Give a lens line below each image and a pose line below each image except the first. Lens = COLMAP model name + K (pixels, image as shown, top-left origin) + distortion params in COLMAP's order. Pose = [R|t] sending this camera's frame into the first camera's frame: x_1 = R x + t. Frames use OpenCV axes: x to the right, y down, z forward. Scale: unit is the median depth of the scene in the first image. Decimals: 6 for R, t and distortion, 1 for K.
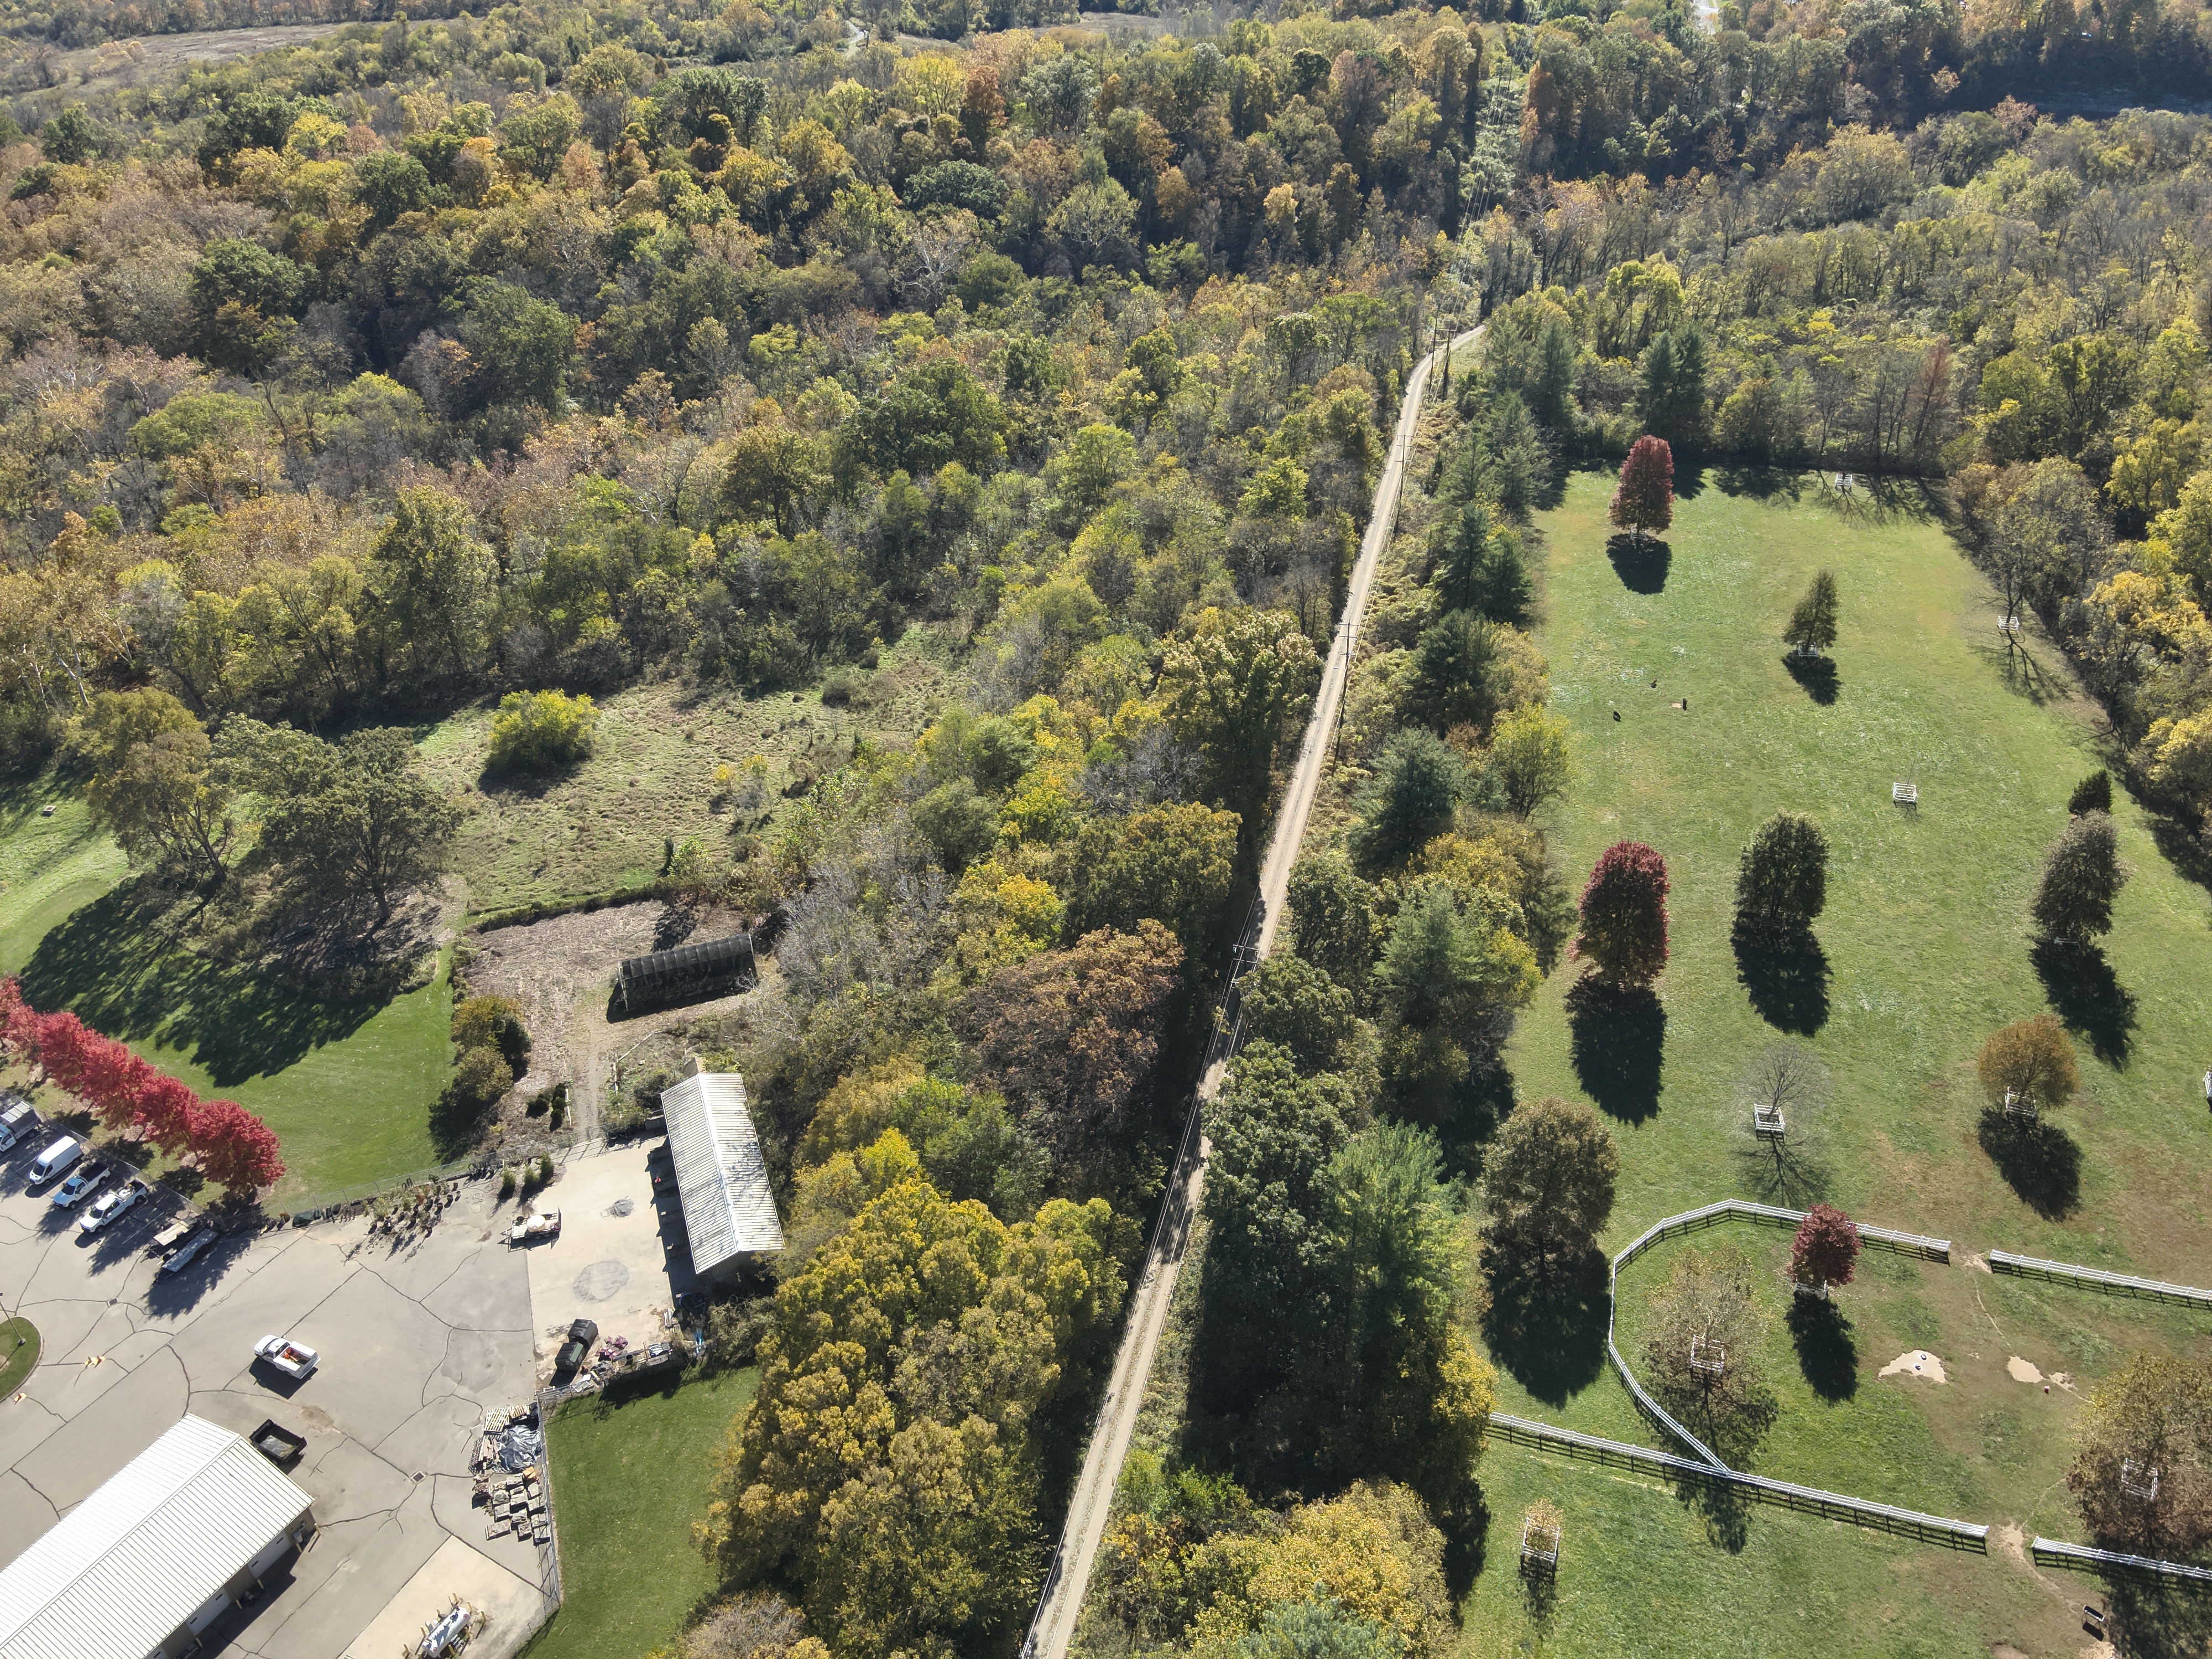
lens RADIAL K [[1572.5, 0, 1106.0], [0, 1572.5, 829.5], [0, 0, 1]] dist [0.083441, -0.172852]
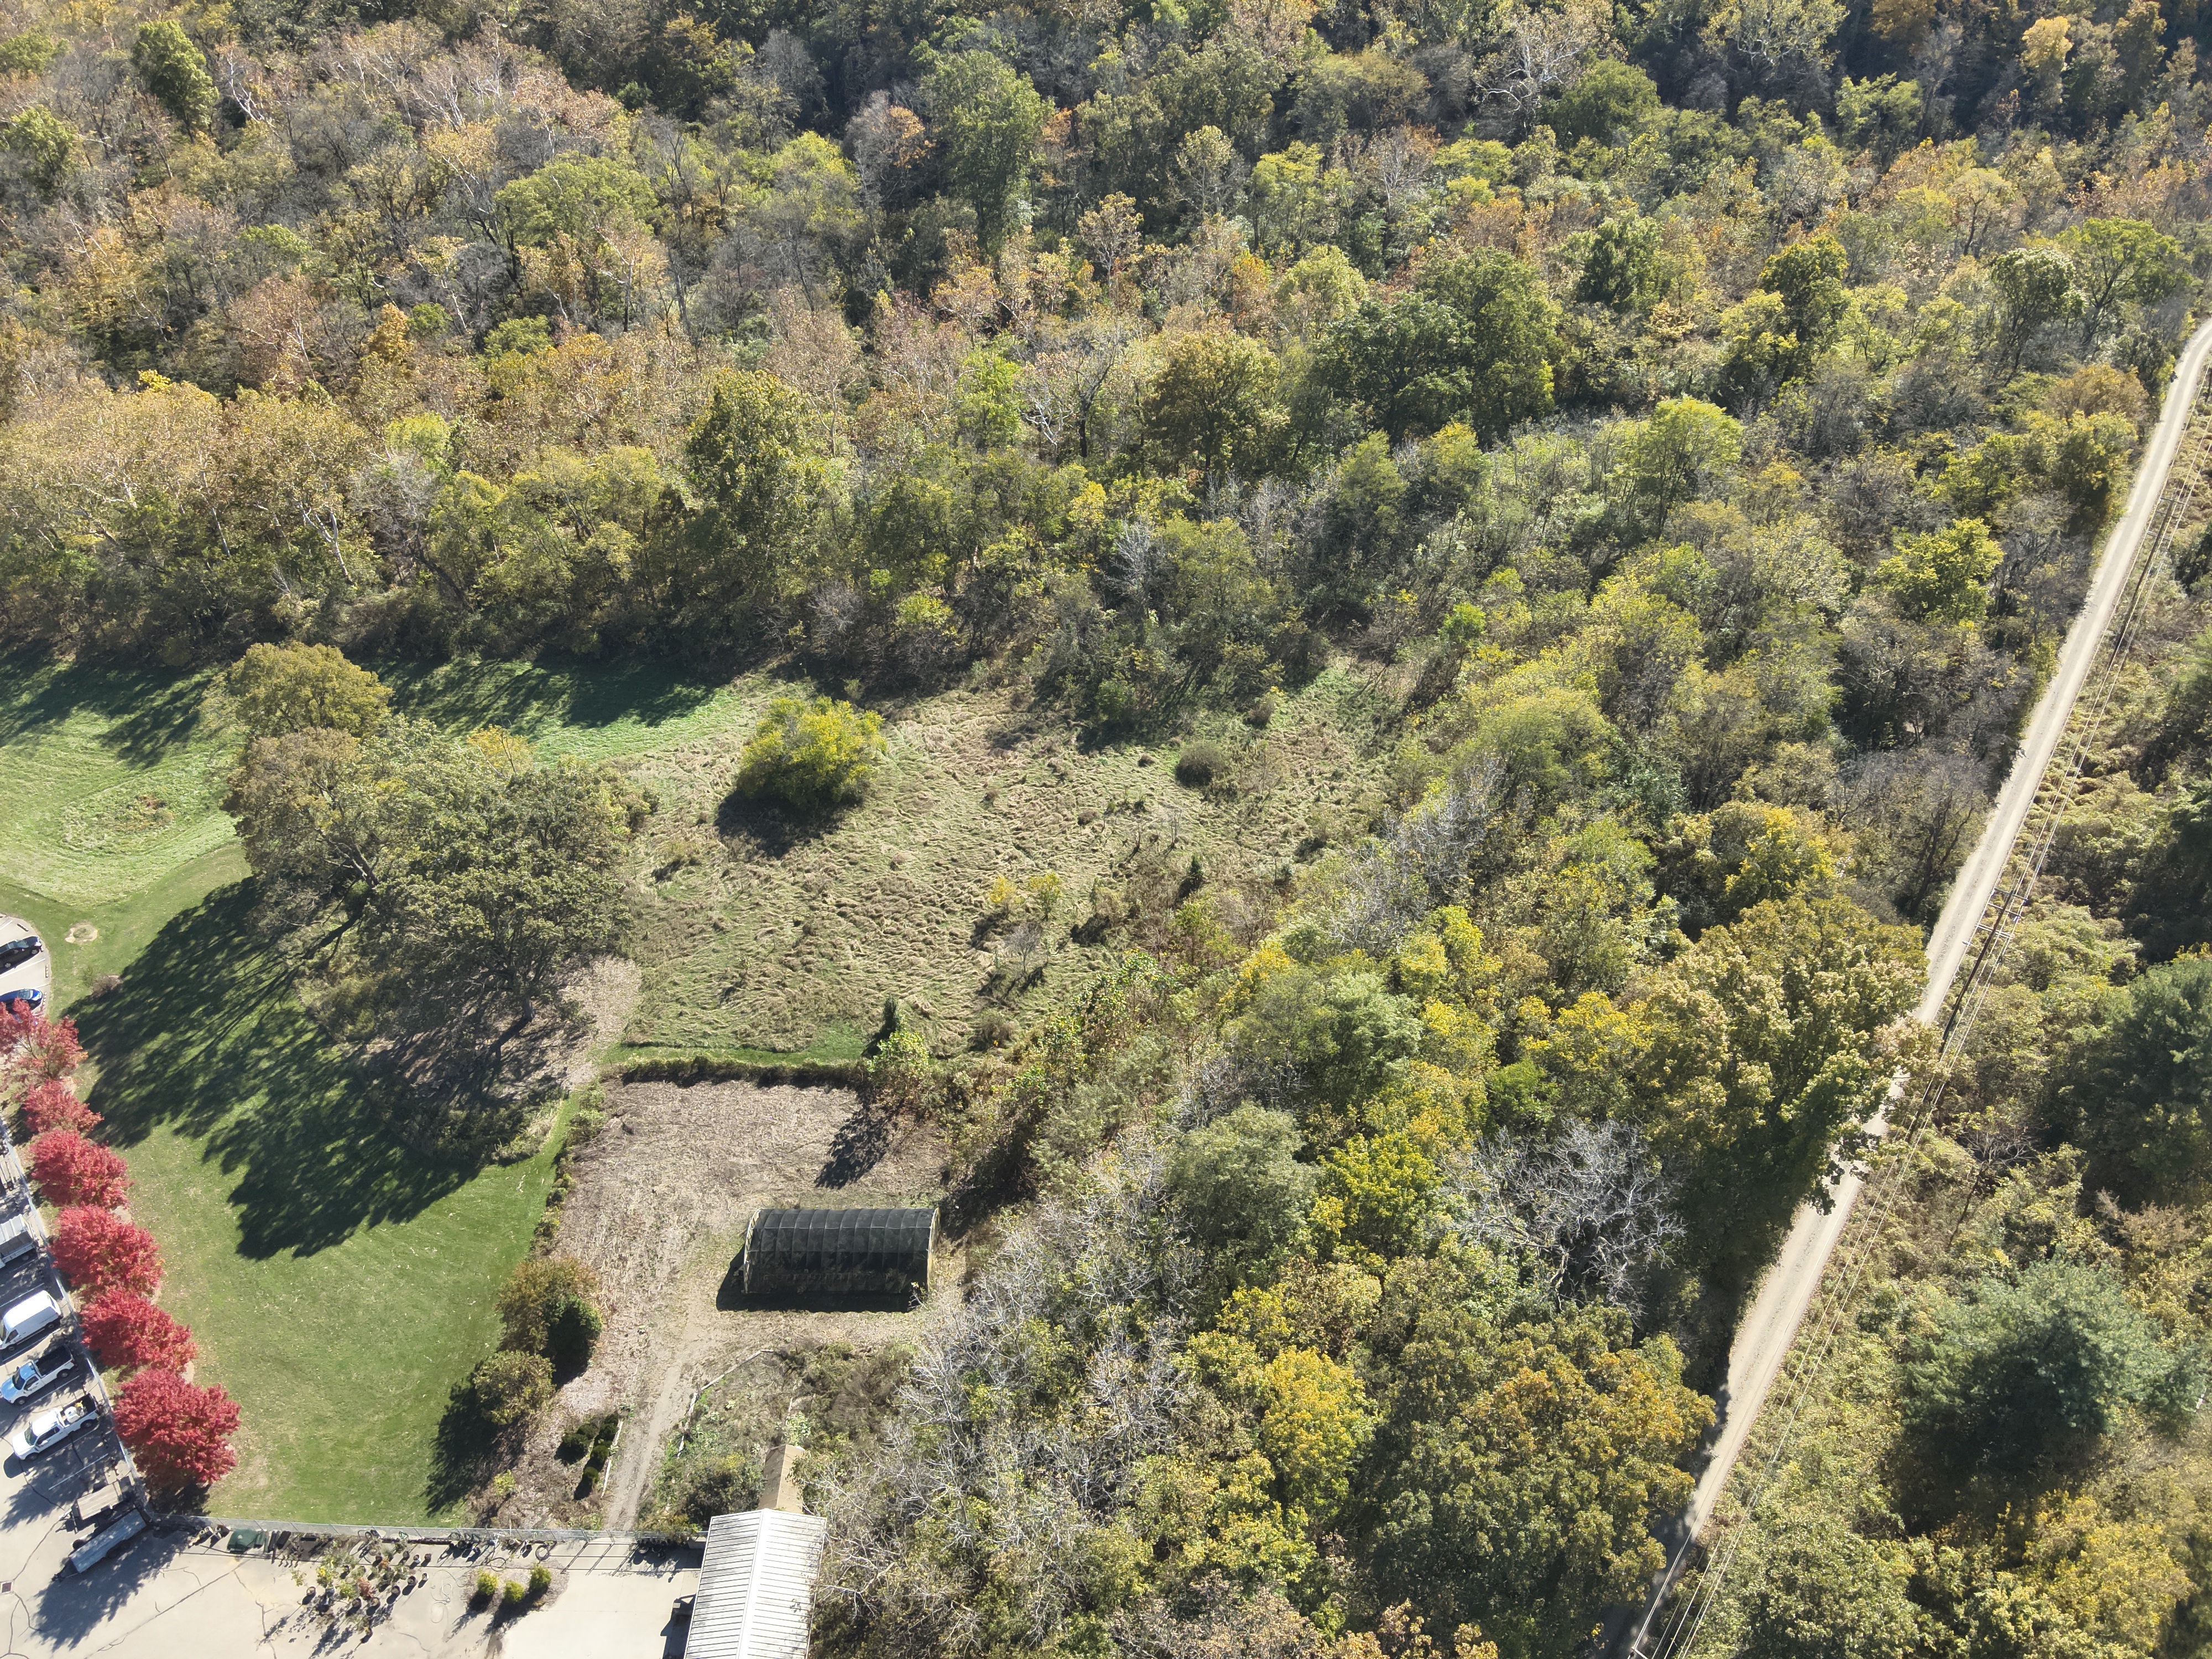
lens RADIAL K [[1605.0, 0, 1104.4], [0, 1605.0, 852.6], [0, 0, 1]] dist [0.101453, -0.198765]
pose [[0.931536, 0.252628, -0.261570, -0.006830], [-0.203789, 0.958395, 0.199872, -0.143236], [0.301181, -0.132883, 0.944263, 0.219077]]
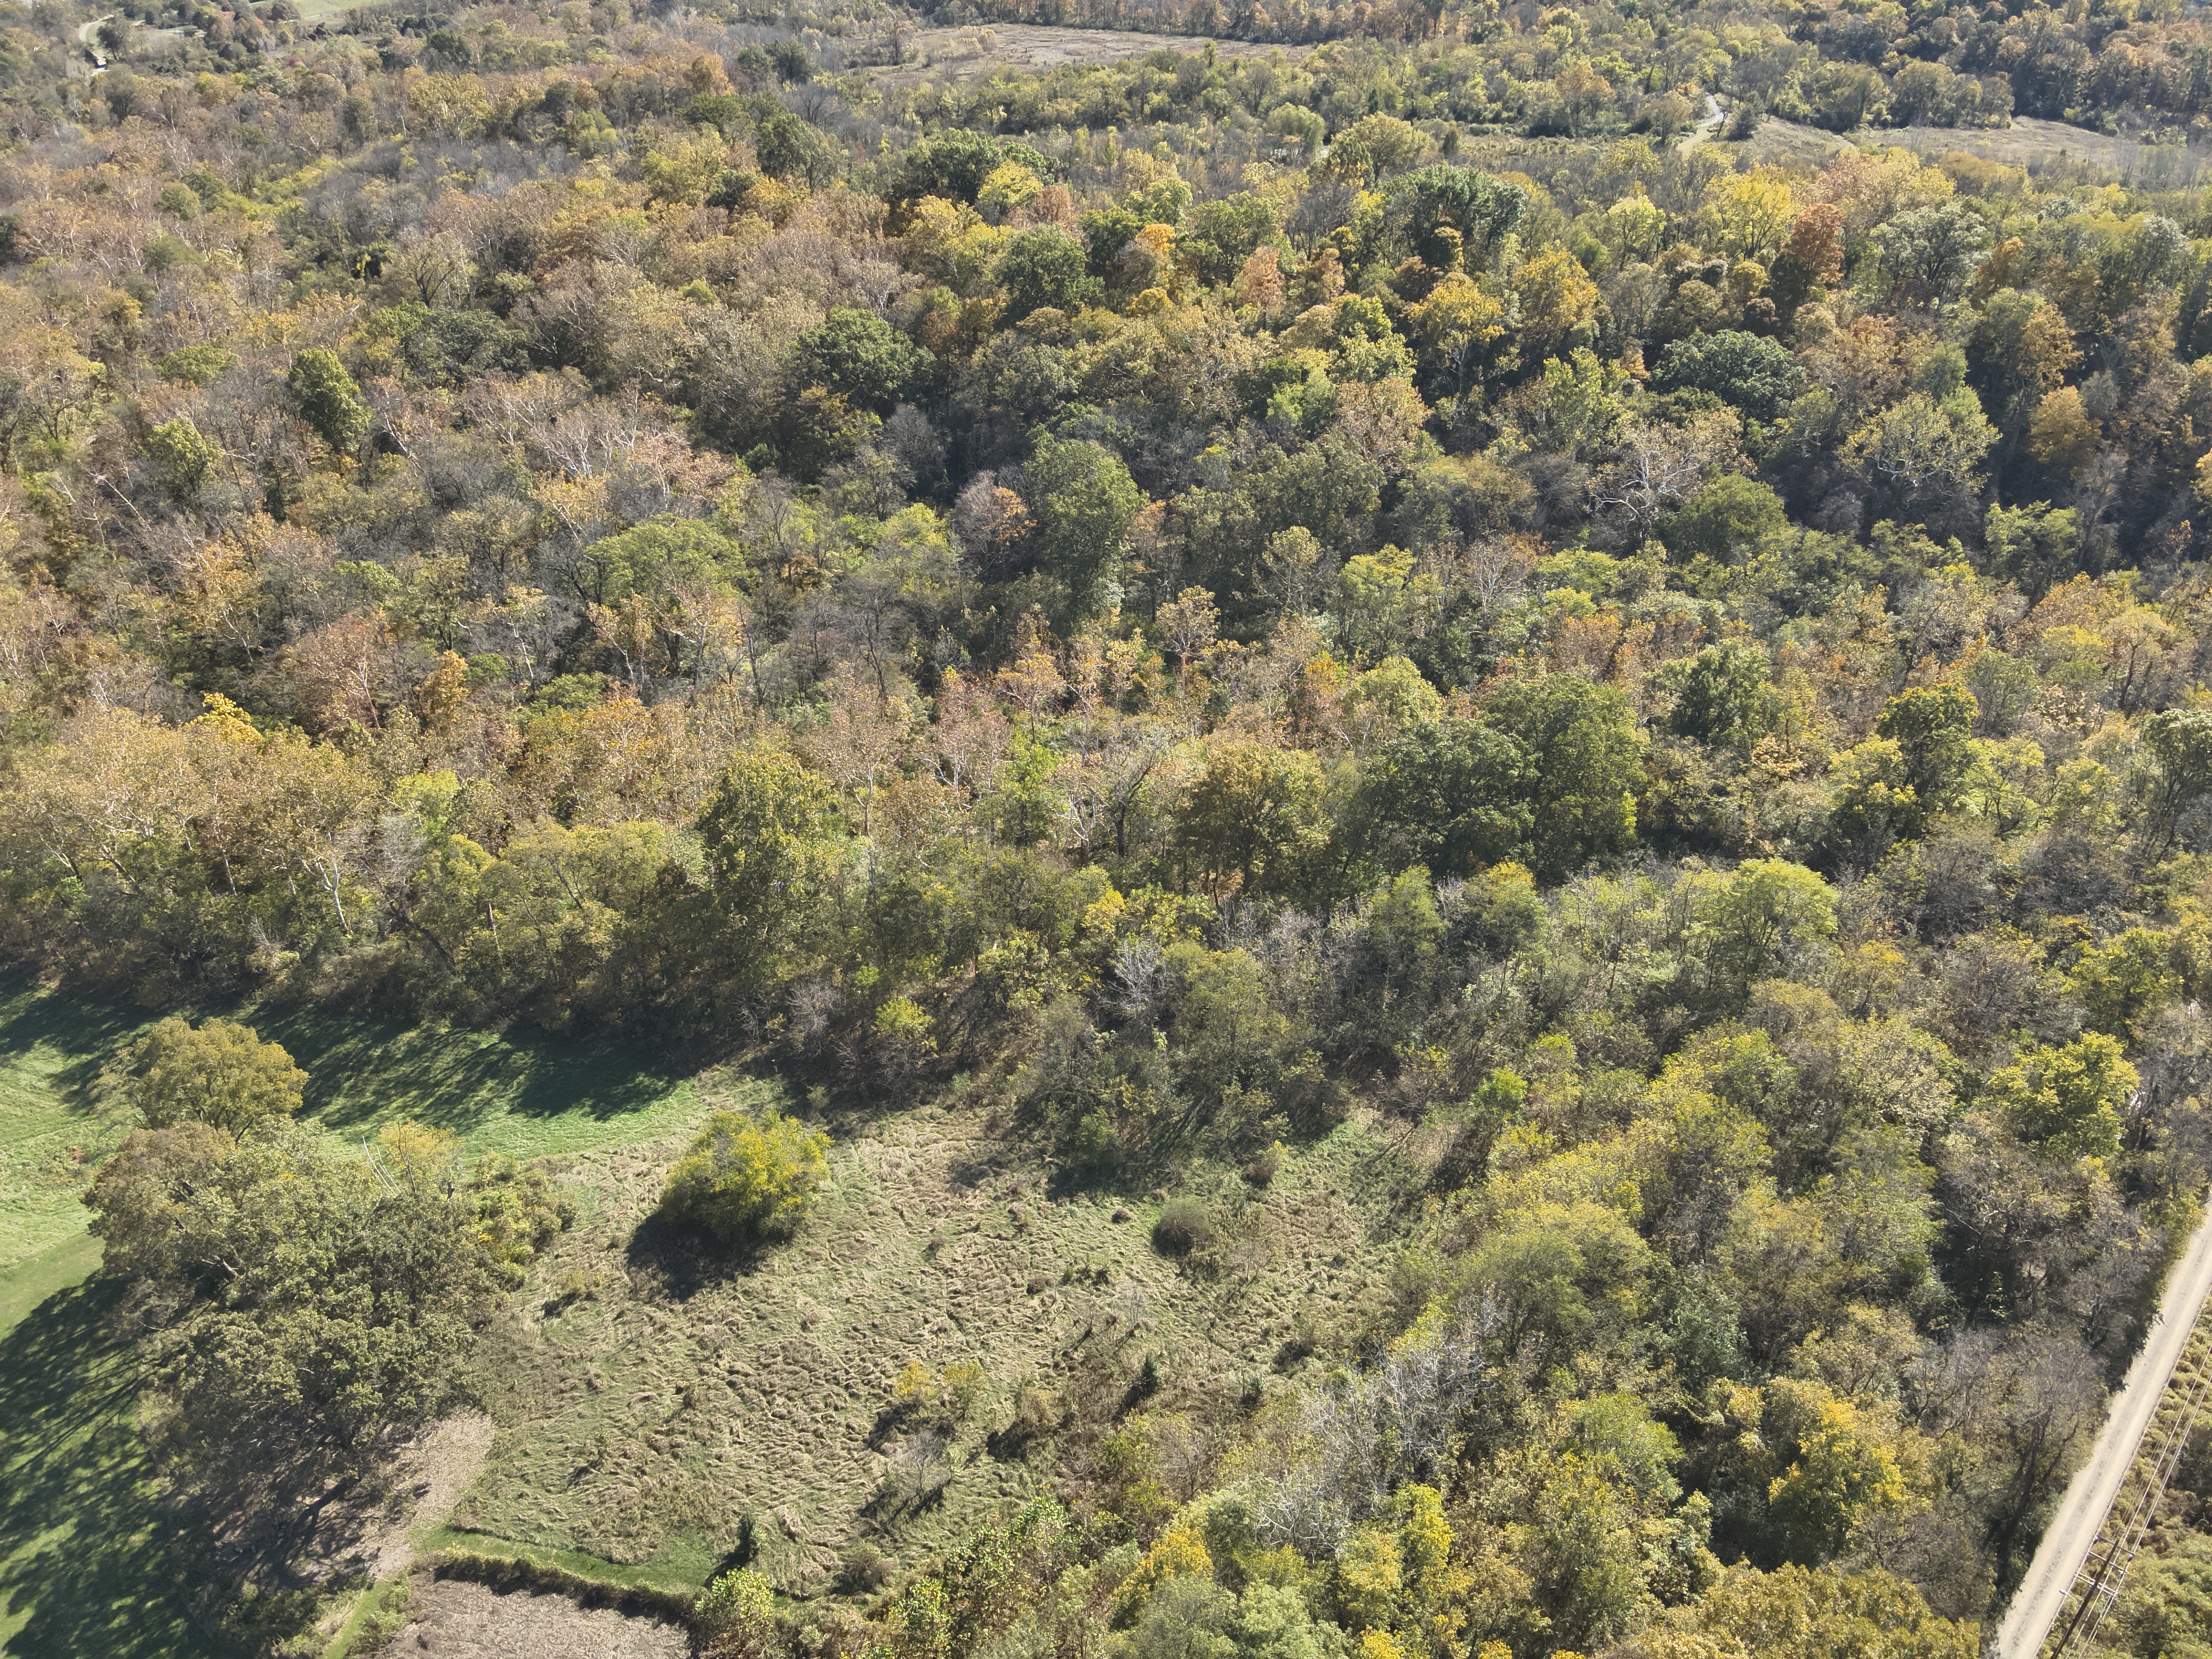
lens RADIAL K [[1603.4, 0, 1089.2], [0, 1603.4, 860.0], [0, 0, 1]] dist [0.112176, -0.214064]
pose [[0.873493, 0.273023, -0.403073, 0.013462], [-0.276858, 0.959608, 0.050019, -0.193010], [0.400448, 0.067903, 0.913800, 0.293205]]
